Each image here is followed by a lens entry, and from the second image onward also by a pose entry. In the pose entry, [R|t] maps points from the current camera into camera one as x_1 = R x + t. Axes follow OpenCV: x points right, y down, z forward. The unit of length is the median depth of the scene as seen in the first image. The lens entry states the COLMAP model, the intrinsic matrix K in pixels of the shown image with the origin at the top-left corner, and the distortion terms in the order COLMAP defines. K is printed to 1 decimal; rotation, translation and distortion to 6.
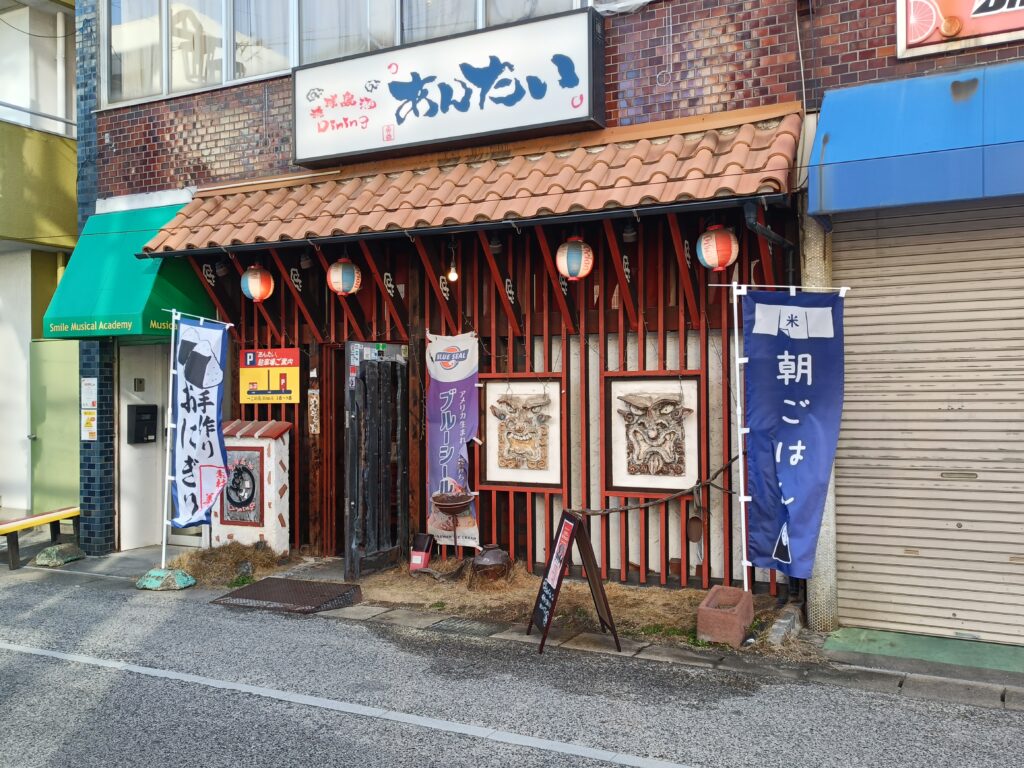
lens RADIAL K [[959.0, 0, 512.0], [0, 959.0, 385.1], [0, 0, 1]] dist [0.000249, 0.000000]
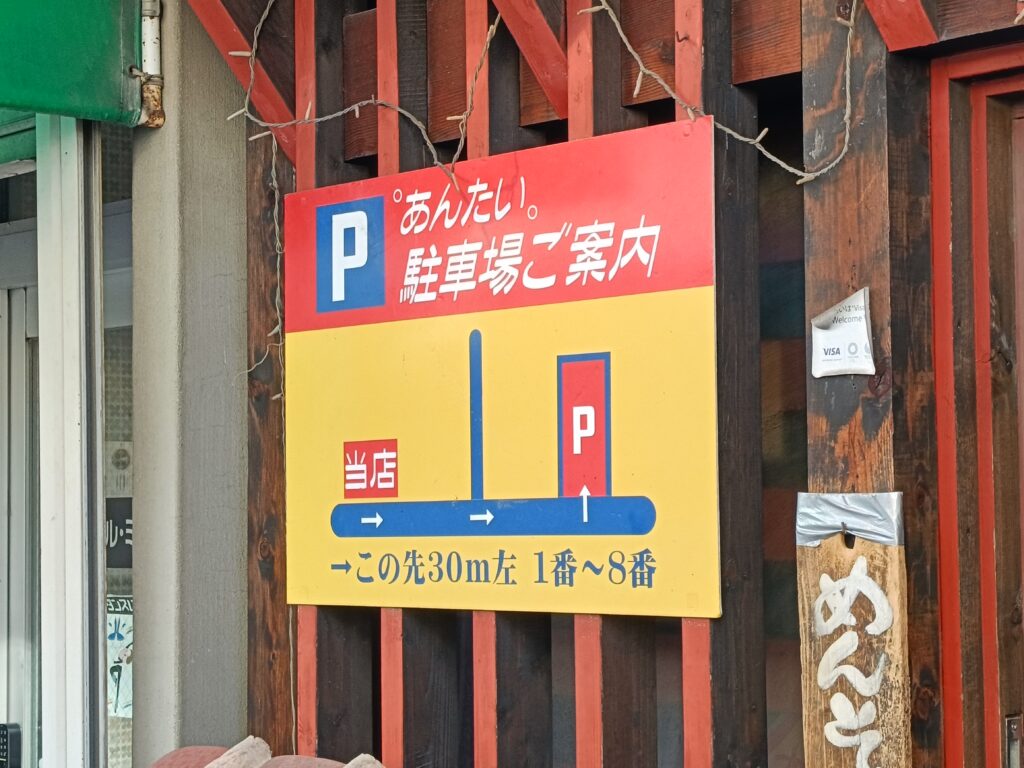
lens RADIAL K [[2212.7, 0, 512.1], [0, 2212.7, 384.4], [0, 0, 1]] dist [-0.043352, 0.000000]
pose [[0.938954, -0.022561, -0.343303, -0.154965], [0.006610, 0.998846, -0.047563, 0.003968], [0.343980, 0.042390, 0.938020, 0.744880]]
